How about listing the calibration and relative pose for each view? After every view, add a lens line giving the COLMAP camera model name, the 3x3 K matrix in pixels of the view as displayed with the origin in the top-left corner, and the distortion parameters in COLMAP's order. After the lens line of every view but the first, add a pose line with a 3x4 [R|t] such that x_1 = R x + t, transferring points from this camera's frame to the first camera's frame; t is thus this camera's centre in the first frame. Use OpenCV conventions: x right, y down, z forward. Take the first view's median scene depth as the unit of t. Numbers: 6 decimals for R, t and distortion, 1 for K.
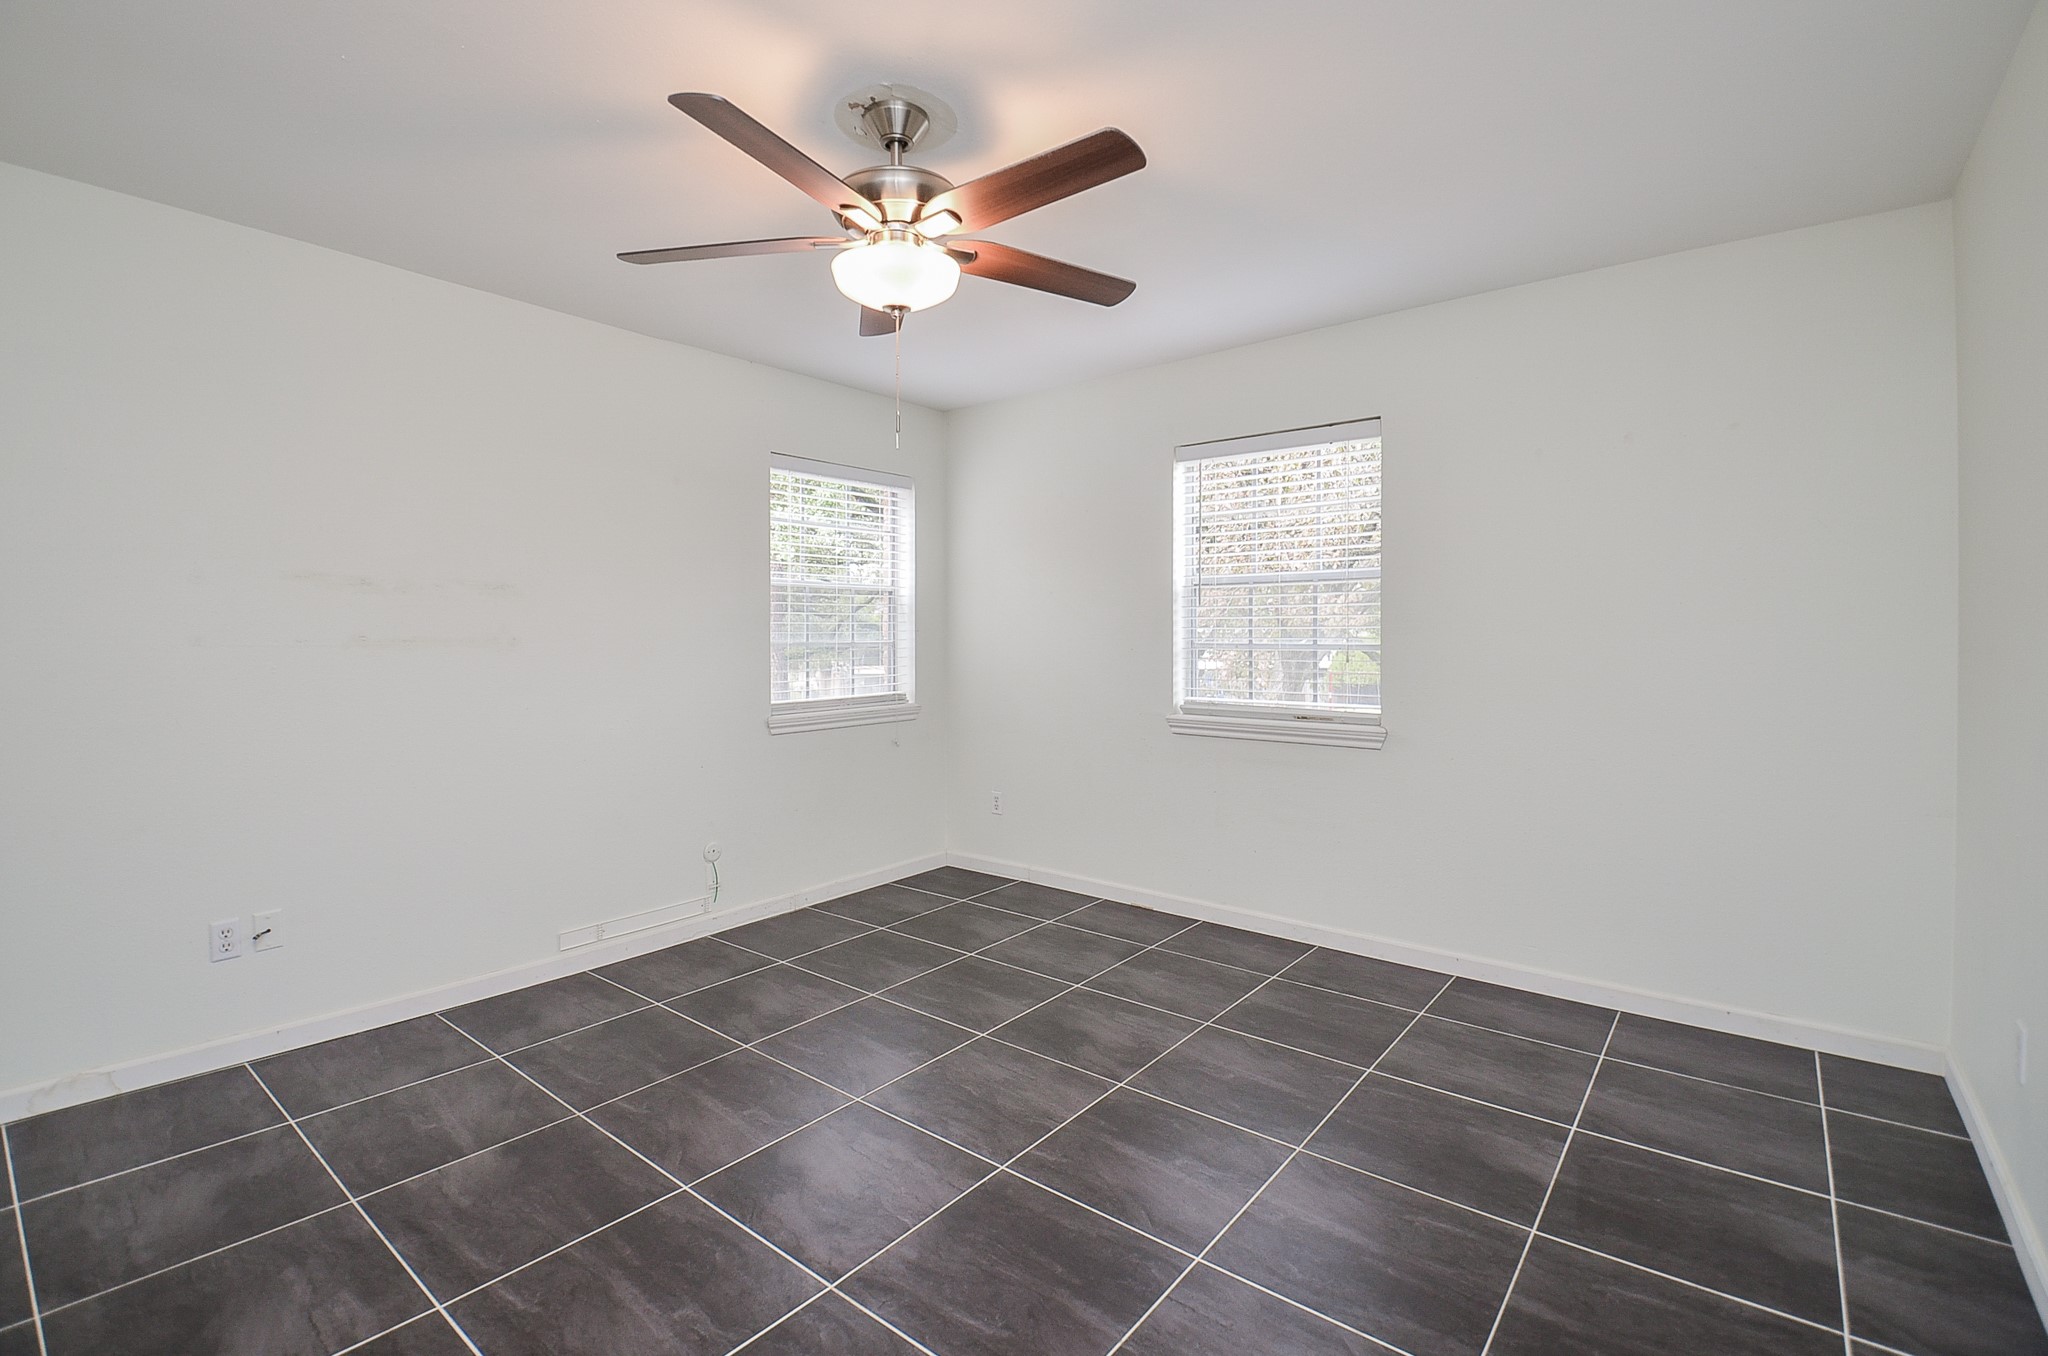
lens RADIAL K [[917.5, 0, 1019.1], [0, 917.5, 636.8], [0, 0, 1]] dist [0.022051, -0.025481]
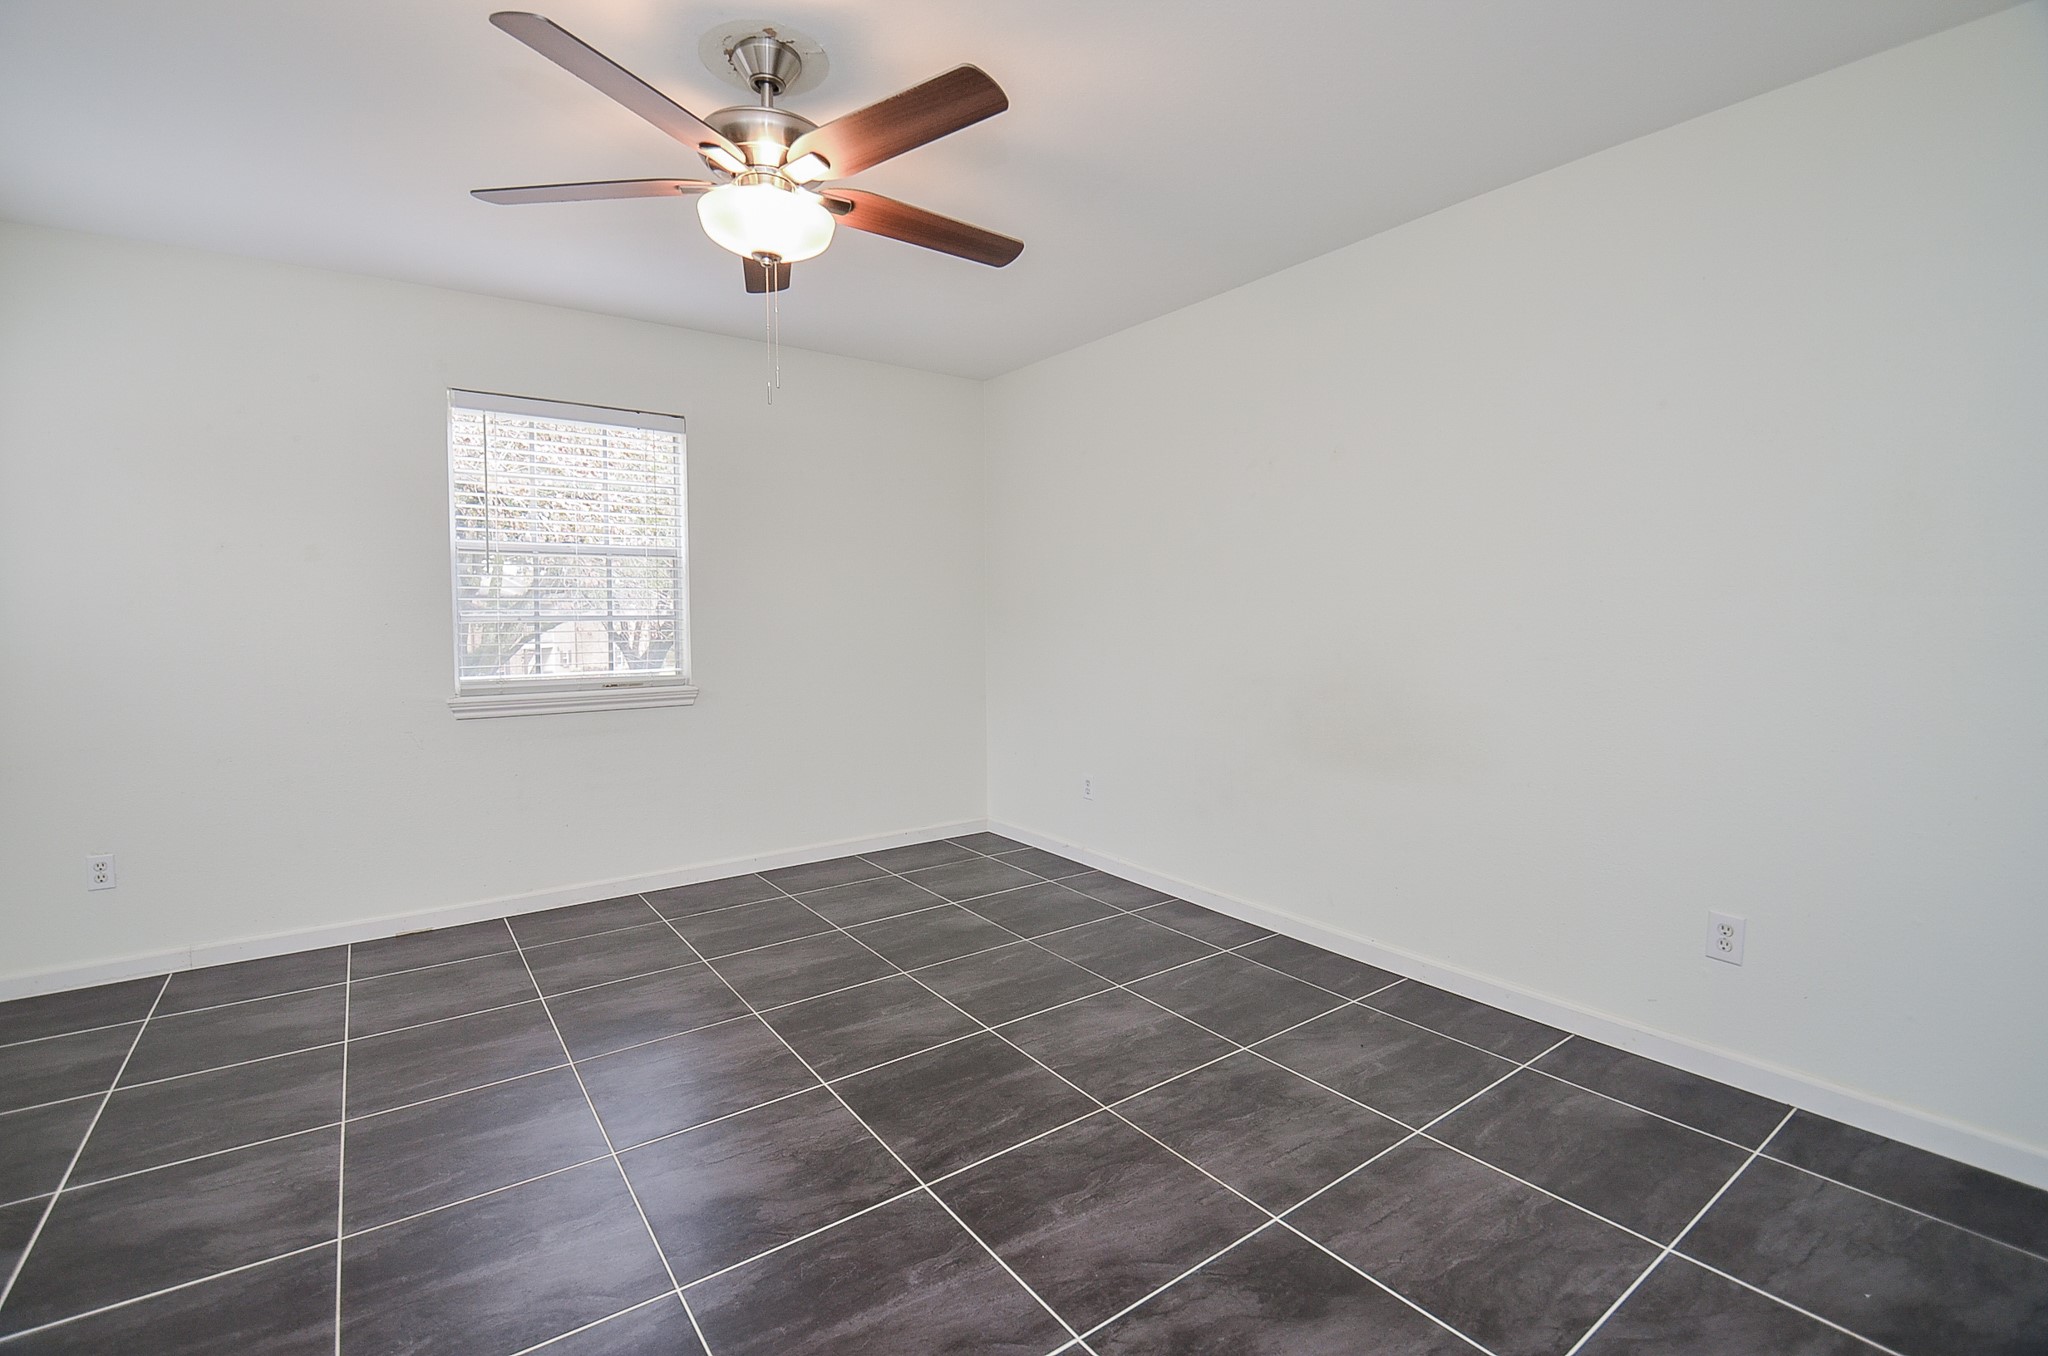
lens RADIAL K [[886.7, 0, 1024.4], [0, 886.7, 632.2], [0, 0, 1]] dist [0.018134, -0.022902]
pose [[0.277395, -0.026630, 0.960387, -0.700960], [0.010363, 0.999641, 0.024725, 0.009245], [-0.960700, 0.003094, 0.277572, 0.347764]]
